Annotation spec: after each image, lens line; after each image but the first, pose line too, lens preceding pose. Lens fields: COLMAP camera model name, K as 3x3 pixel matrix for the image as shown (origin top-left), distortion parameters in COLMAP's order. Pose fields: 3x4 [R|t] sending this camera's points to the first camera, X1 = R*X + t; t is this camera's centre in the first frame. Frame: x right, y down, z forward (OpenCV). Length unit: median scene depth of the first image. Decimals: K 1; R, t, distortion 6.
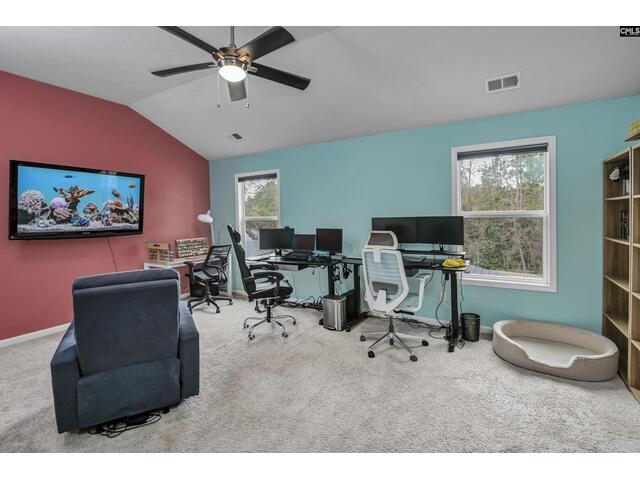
lens RADIAL K [[303.4, 0, 320.0], [0, 303.4, 240.0], [0, 0, 1]] dist [0.002725, 0.000461]
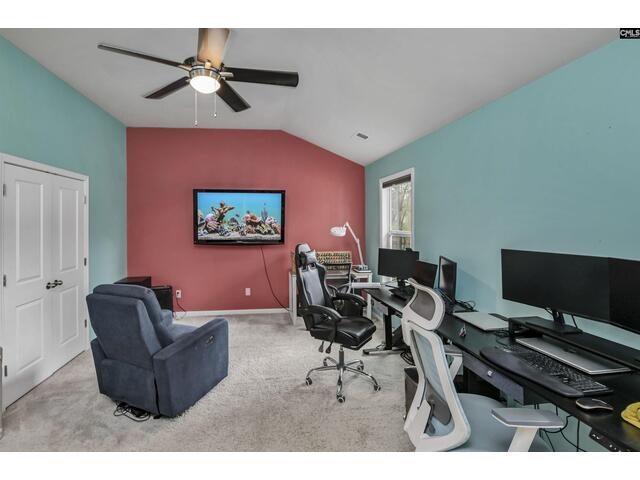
lens RADIAL K [[313.0, 0, 319.9], [0, 313.0, 230.3], [0, 0, 1]] dist [0.002082, 0.000315]
pose [[0.589595, 0.045597, -0.806411, 0.449368], [-0.073846, 0.997267, 0.002397, -0.090435], [0.804316, 0.058137, 0.591351, 0.495082]]
